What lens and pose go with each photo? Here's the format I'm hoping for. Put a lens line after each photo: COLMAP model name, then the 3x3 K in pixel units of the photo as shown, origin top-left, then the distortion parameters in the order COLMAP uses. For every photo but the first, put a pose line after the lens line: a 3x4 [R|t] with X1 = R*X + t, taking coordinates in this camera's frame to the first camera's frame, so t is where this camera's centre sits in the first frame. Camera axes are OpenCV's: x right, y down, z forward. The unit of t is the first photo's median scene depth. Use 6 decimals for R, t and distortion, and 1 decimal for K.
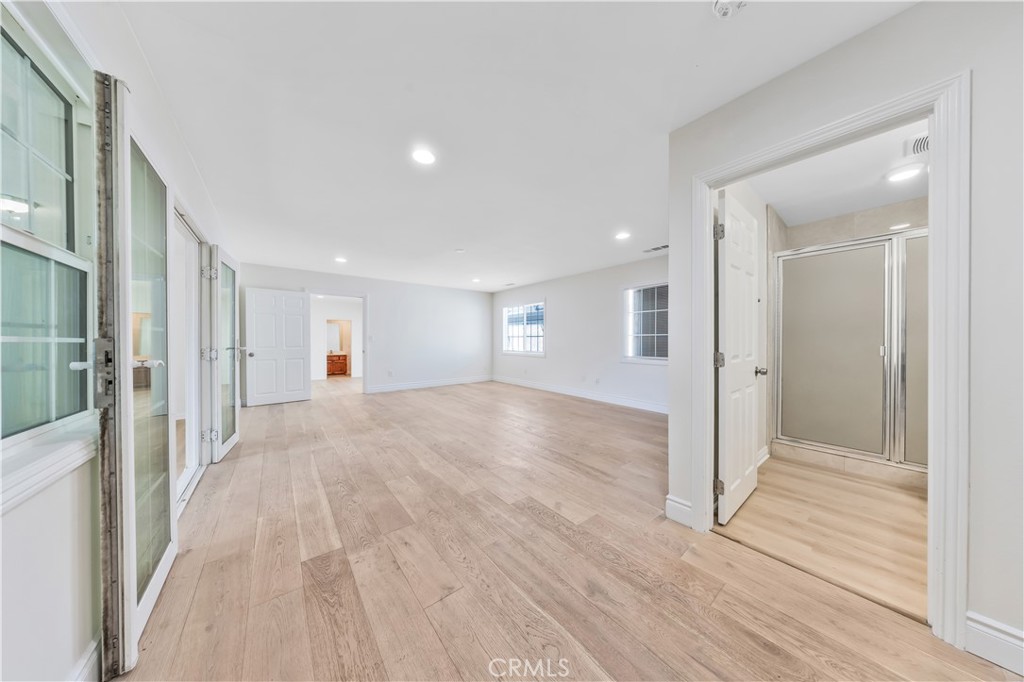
lens RADIAL K [[298.8, 0, 512.0], [0, 298.8, 341.0], [0, 0, 1]] dist [-0.004971, -0.000010]
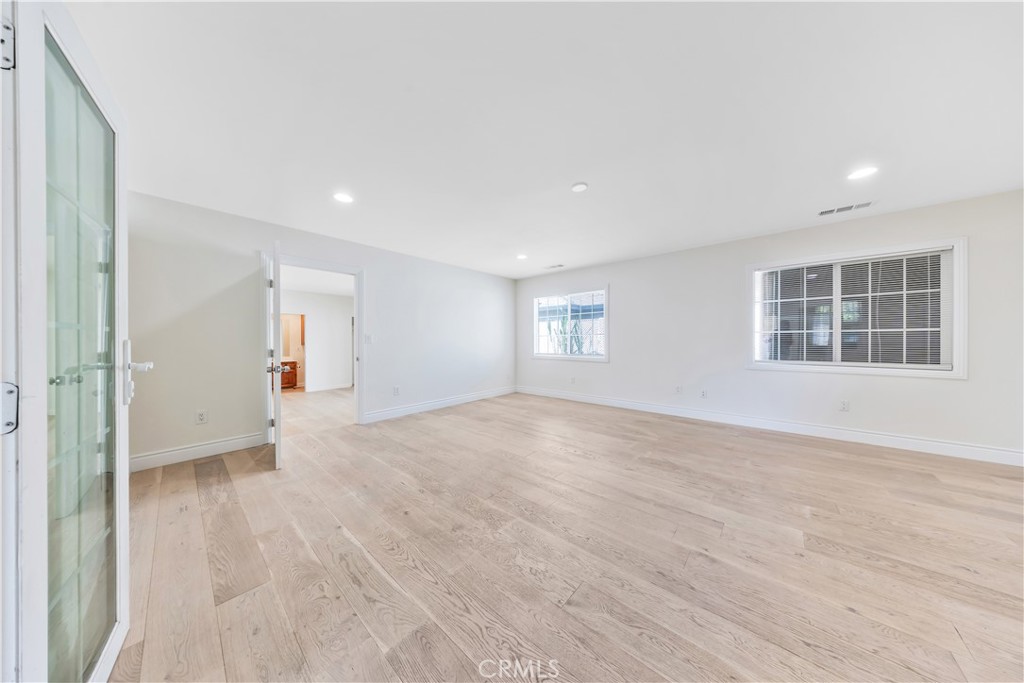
lens RADIAL K [[298.8, 0, 512.0], [0, 298.8, 341.5], [0, 0, 1]] dist [-0.004971, -0.000010]
pose [[0.983235, -0.008350, 0.182154, -0.245233], [0.007729, 0.999962, 0.004121, -0.002603], [-0.182181, -0.002644, 0.983261, 0.264534]]
